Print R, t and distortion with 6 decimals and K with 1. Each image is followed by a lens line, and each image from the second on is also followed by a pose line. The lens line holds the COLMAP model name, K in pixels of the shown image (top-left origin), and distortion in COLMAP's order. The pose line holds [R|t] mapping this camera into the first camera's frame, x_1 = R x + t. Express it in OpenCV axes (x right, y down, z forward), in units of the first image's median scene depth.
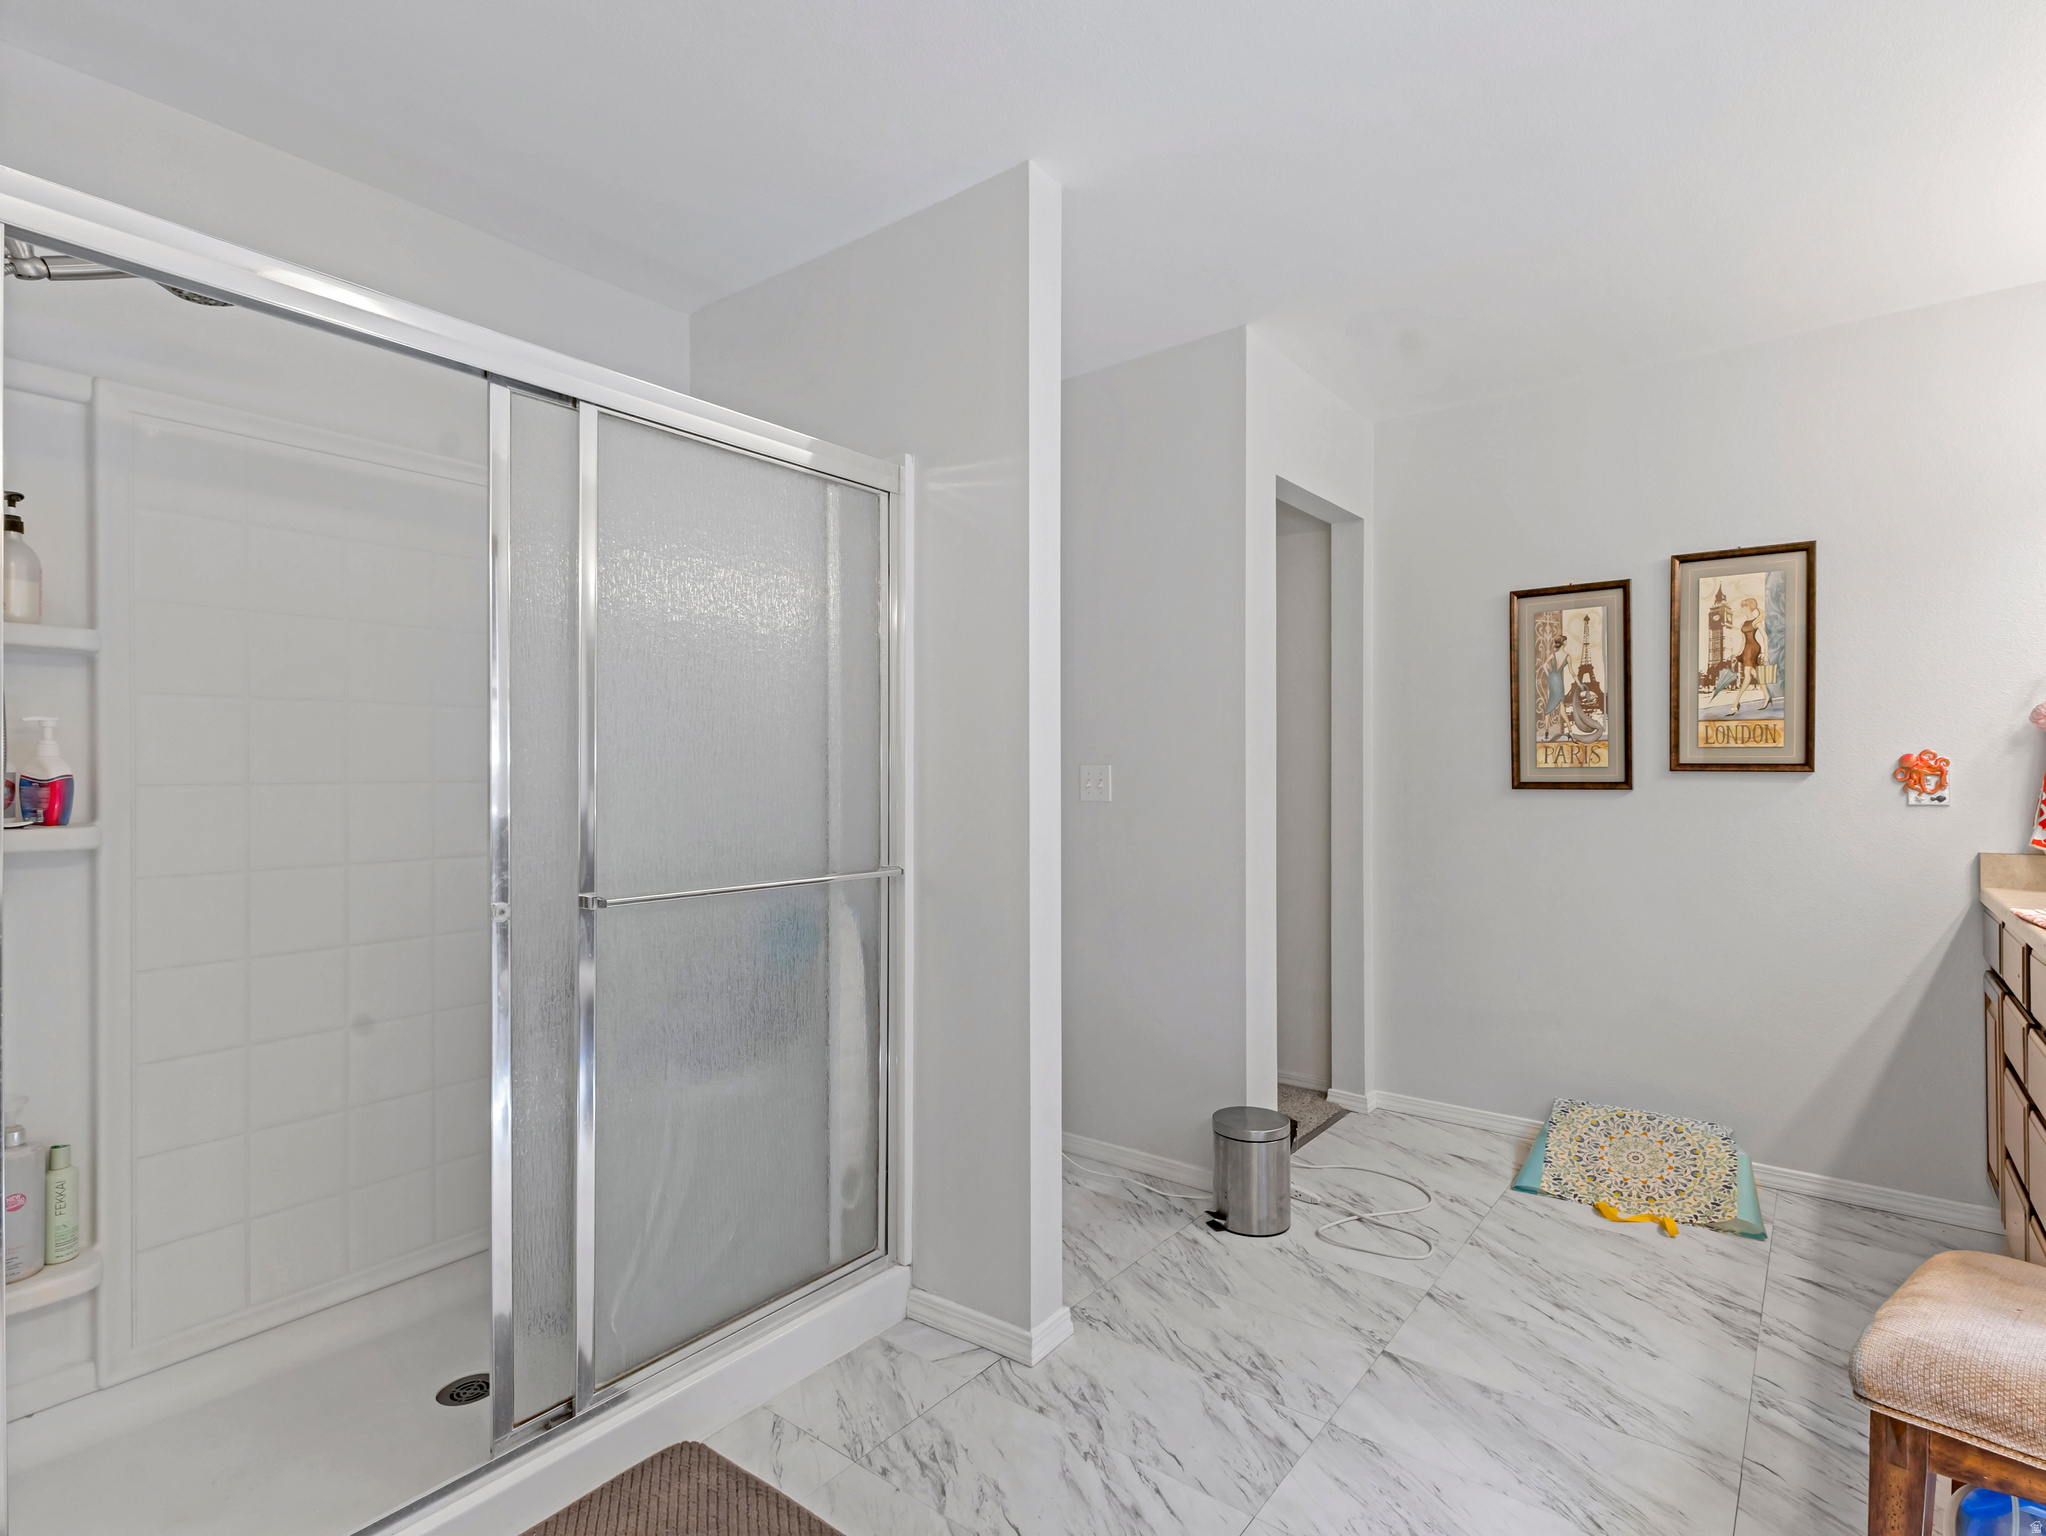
lens RADIAL K [[1025.7, 0, 1022.4], [0, 1025.7, 770.0], [0, 0, 1]] dist [0.010463, -0.001883]
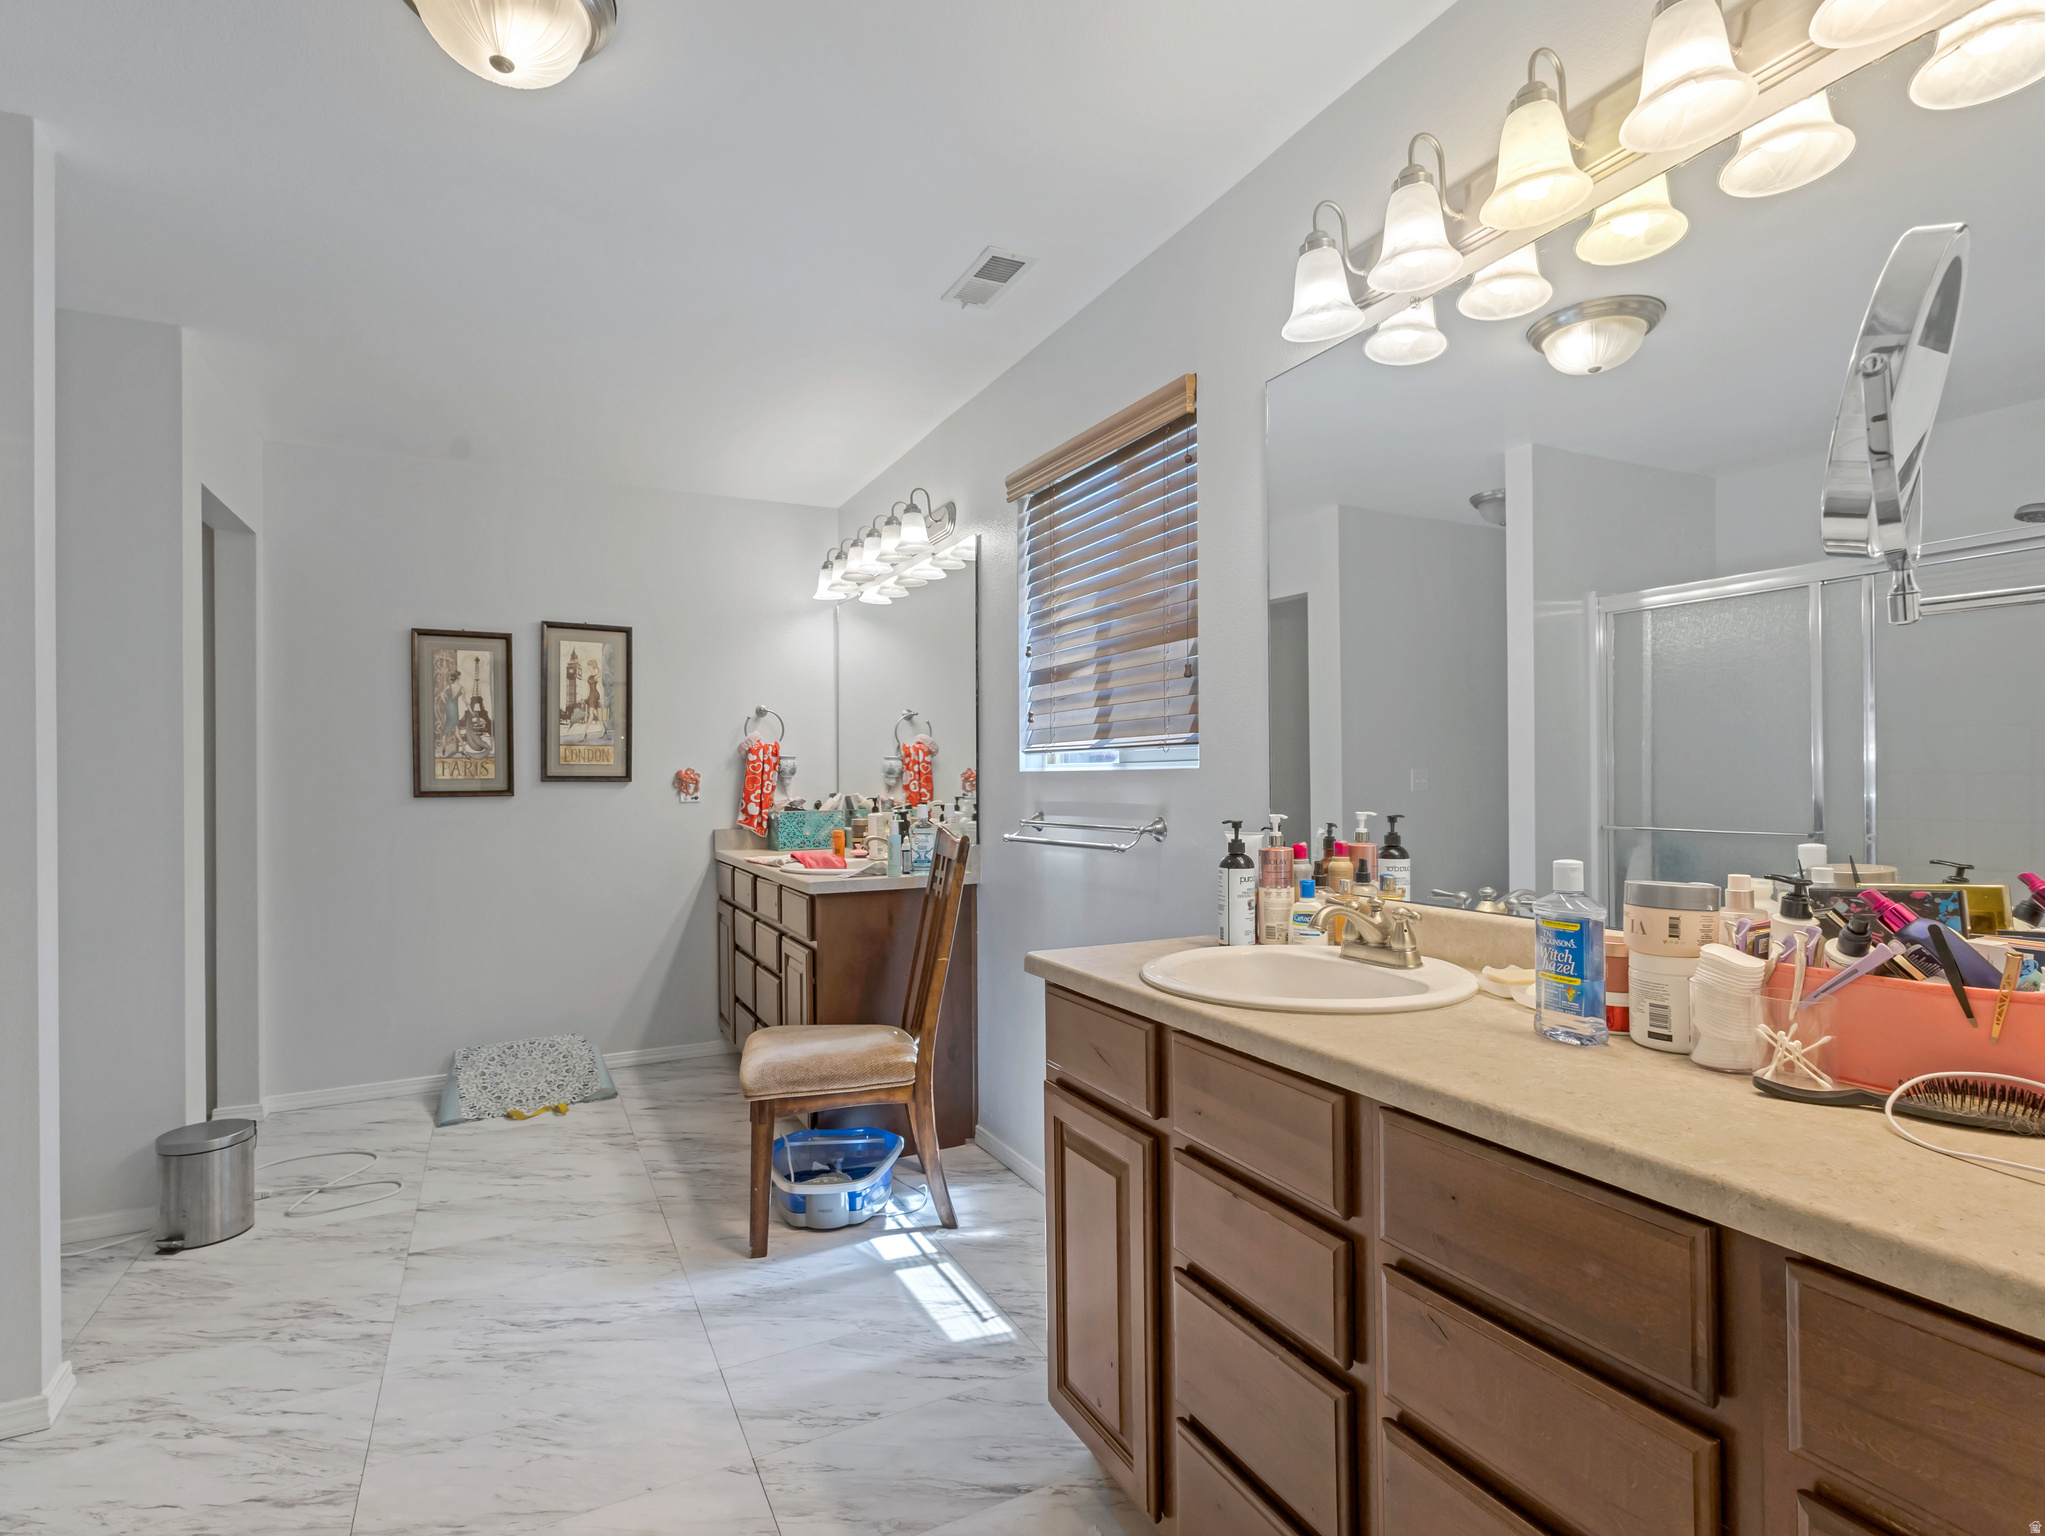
lens RADIAL K [[1025.2, 0, 1024.2], [0, 1025.2, 772.7], [0, 0, 1]] dist [0.010463, -0.001883]
pose [[0.416721, 0.004346, 0.909024, -0.342159], [0.004244, 0.999968, -0.006726, 0.001354], [-0.909024, 0.006661, 0.416690, -0.135479]]
